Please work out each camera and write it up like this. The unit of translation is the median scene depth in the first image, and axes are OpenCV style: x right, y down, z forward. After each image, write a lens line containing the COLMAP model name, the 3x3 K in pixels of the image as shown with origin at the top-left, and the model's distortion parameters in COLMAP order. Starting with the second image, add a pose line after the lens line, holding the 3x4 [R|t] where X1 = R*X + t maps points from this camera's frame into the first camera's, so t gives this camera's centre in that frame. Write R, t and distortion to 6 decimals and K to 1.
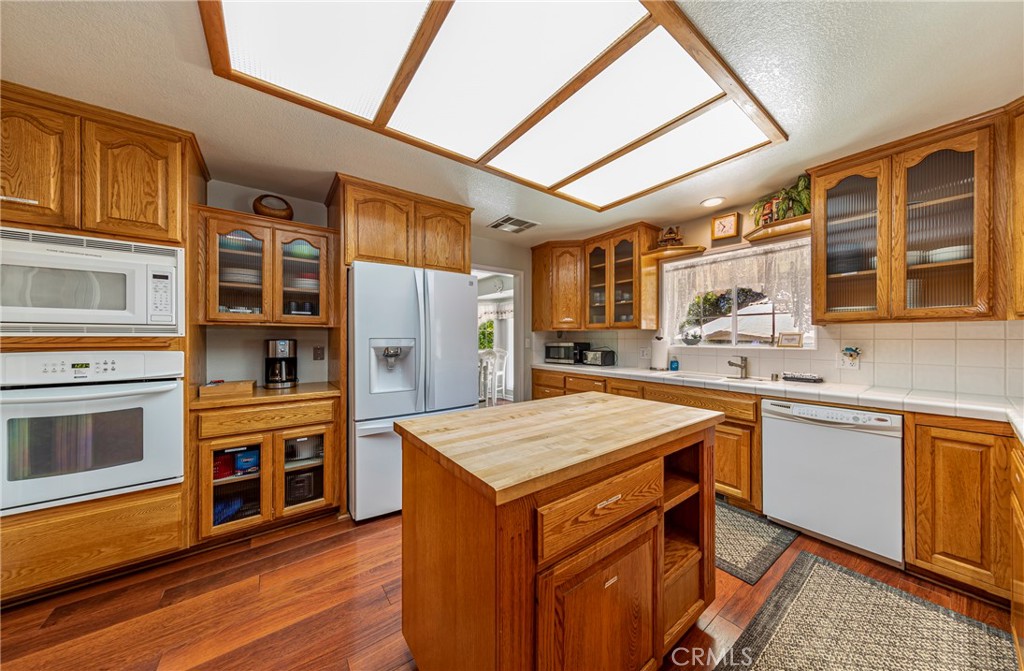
lens RADIAL K [[307.5, 0, 508.3], [0, 307.5, 338.4], [0, 0, 1]] dist [0.000489, 0.000039]
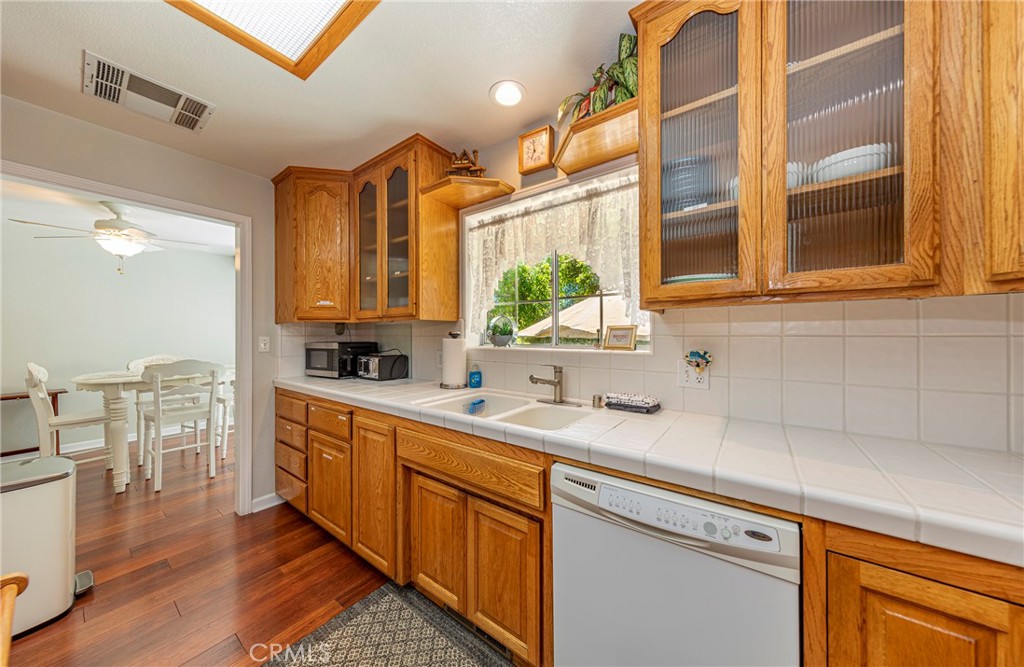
lens RADIAL K [[330.7, 0, 504.0], [0, 330.7, 335.2], [0, 0, 1]] dist [0.000726, 0.000042]
pose [[0.949664, -0.001258, 0.313268, 0.470891], [0.001497, 0.999999, -0.000522, -0.000047], [-0.313267, 0.000965, 0.949665, 0.429807]]
